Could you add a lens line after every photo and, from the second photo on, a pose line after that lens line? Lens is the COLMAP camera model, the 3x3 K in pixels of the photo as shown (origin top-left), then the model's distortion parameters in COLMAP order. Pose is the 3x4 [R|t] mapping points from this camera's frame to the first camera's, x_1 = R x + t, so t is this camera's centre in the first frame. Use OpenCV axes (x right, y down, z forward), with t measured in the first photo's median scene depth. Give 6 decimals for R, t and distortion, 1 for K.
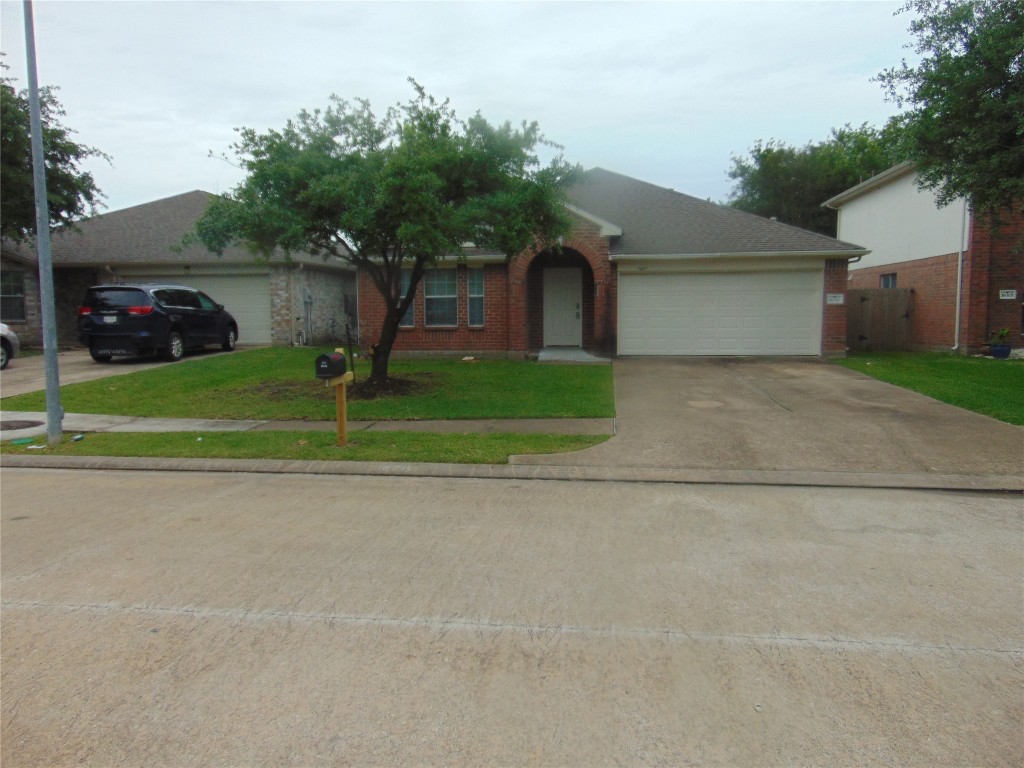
lens RADIAL K [[767.7, 0, 512.0], [0, 767.7, 384.0], [0, 0, 1]] dist [-0.041387, 0.071929]
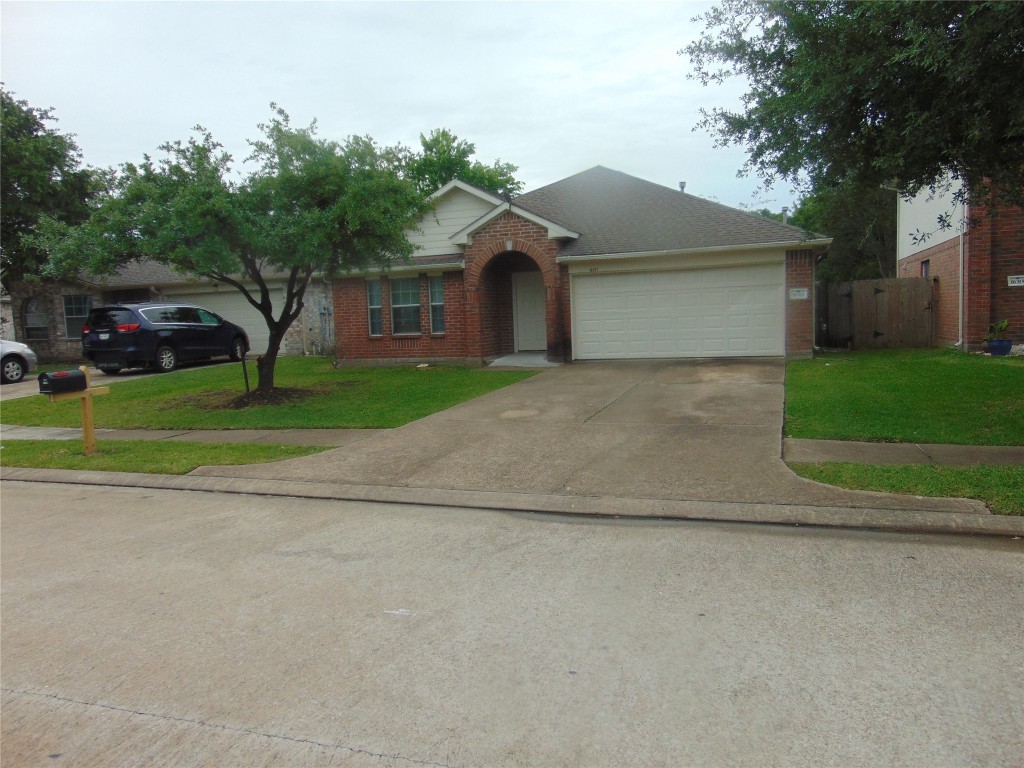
lens RADIAL K [[767.7, 0, 512.0], [0, 767.7, 384.0], [0, 0, 1]] dist [-0.041387, 0.071929]
pose [[0.974724, -0.011250, -0.223127, 0.287166], [0.011074, 0.999937, -0.002043, -0.005624], [0.223136, -0.000480, 0.974787, 0.034706]]
